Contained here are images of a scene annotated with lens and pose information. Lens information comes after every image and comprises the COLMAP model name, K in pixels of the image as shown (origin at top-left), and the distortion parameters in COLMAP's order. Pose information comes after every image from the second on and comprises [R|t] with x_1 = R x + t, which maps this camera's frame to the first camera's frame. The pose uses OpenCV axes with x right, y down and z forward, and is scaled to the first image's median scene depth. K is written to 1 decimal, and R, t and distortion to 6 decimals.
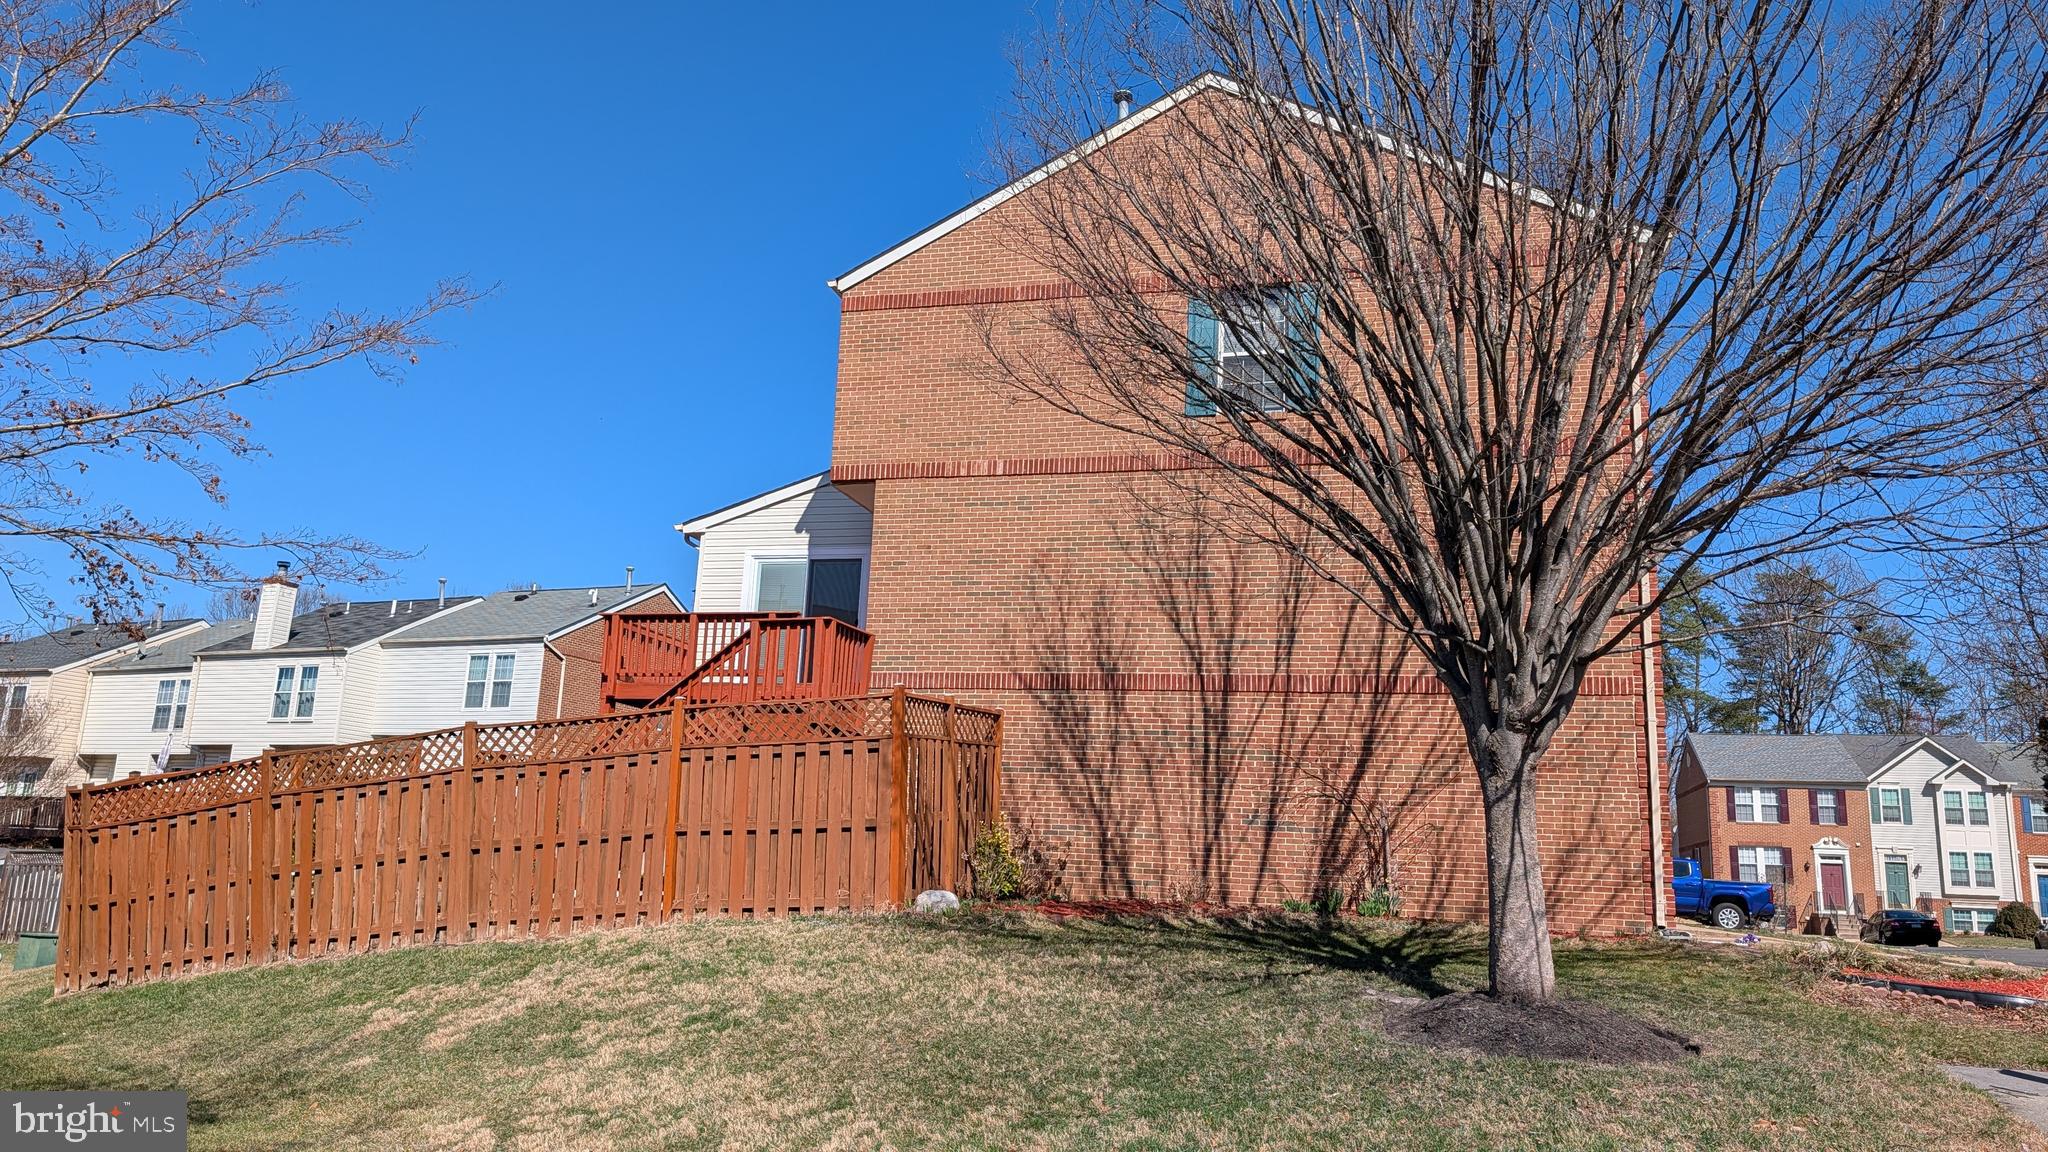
lens RADIAL K [[1491.7, 0, 1032.1], [0, 1491.7, 563.5], [0, 0, 1]] dist [0.041958, -0.051739]
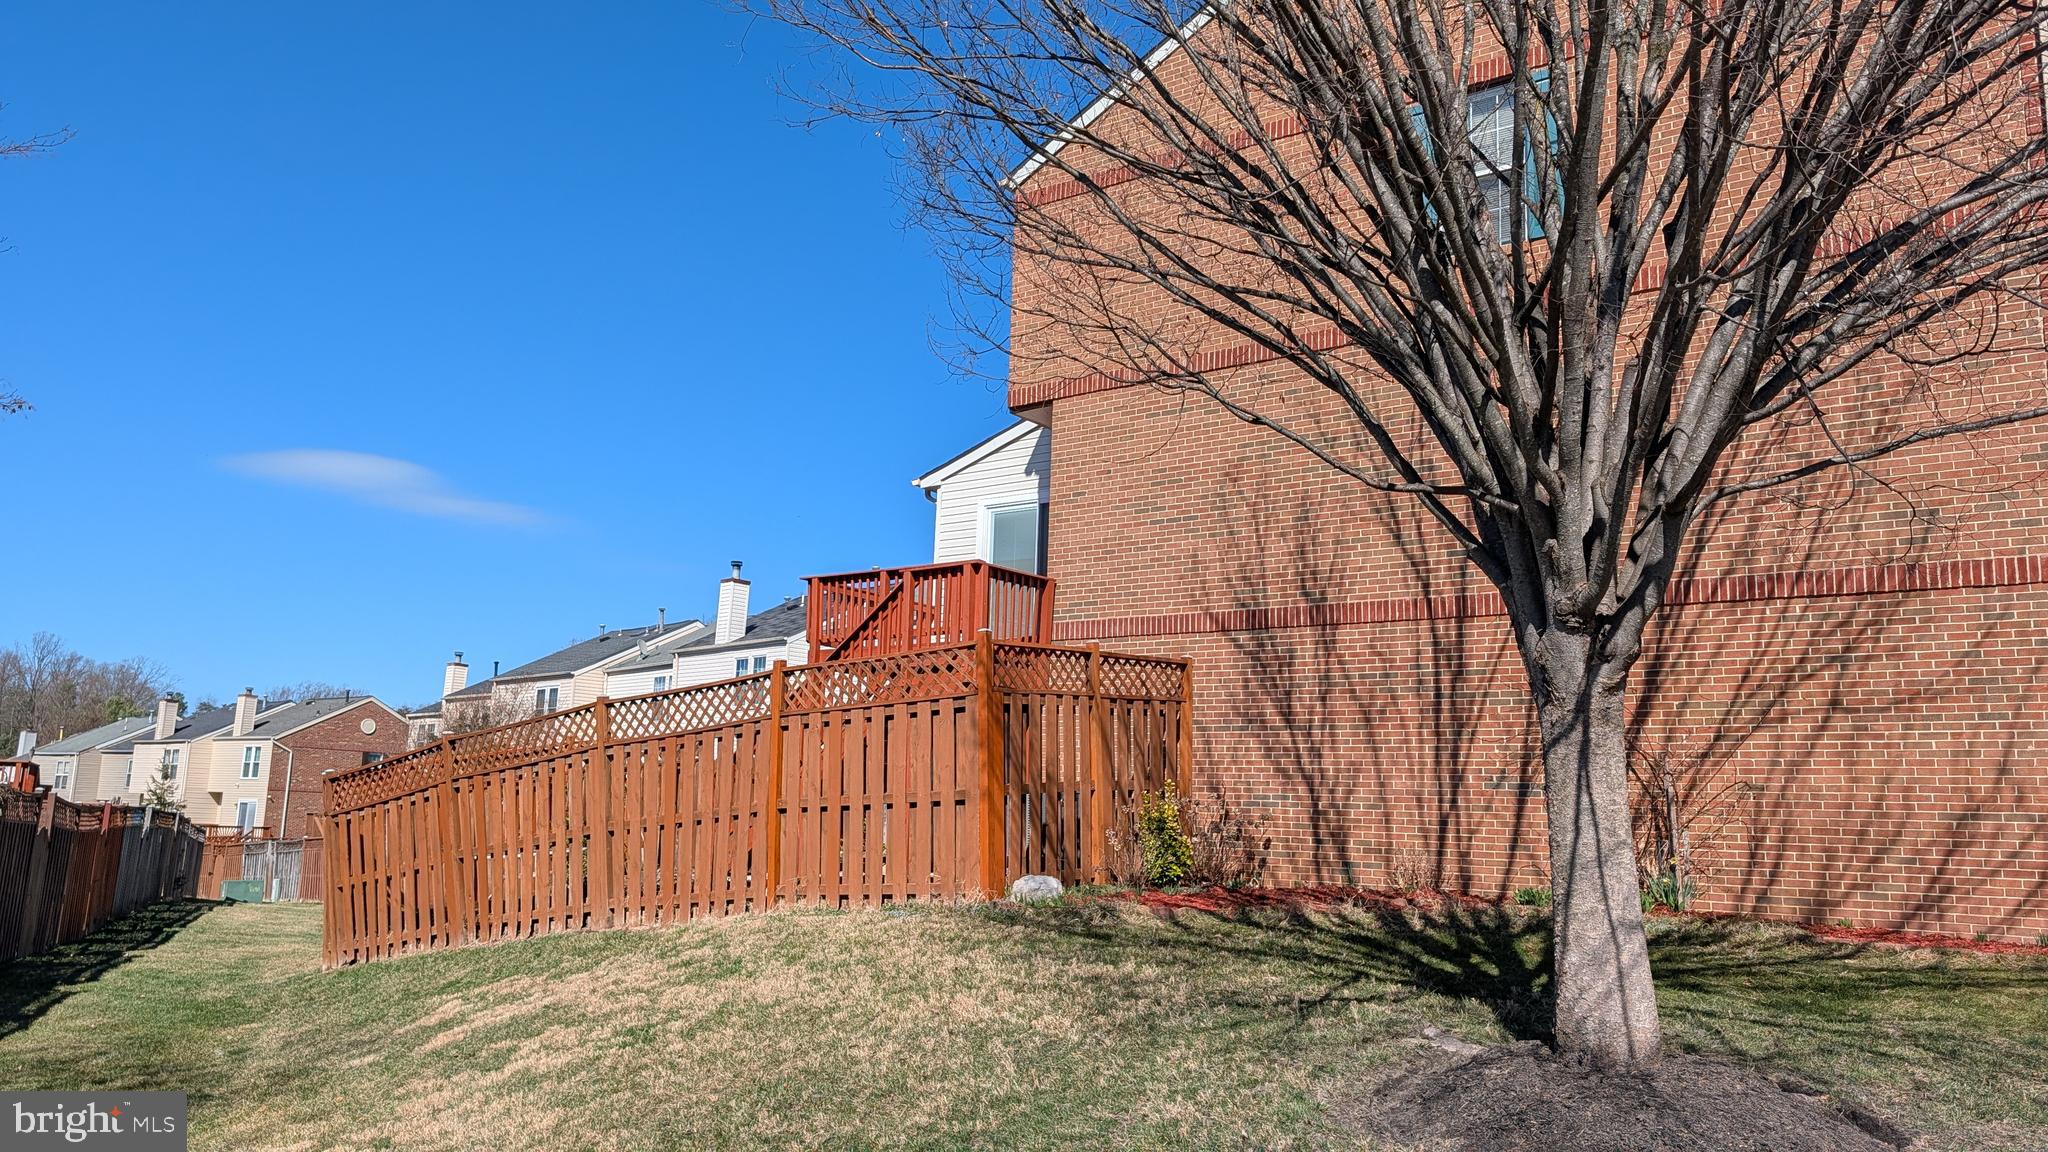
lens RADIAL K [[1491.7, 0, 1020.3], [0, 1491.7, 587.1], [0, 0, 1]] dist [0.041958, -0.051739]
pose [[0.928027, -0.070042, -0.365870, 0.205398], [0.081976, 0.996486, 0.017166, 0.038913], [0.363382, -0.045923, 0.930508, 0.205041]]
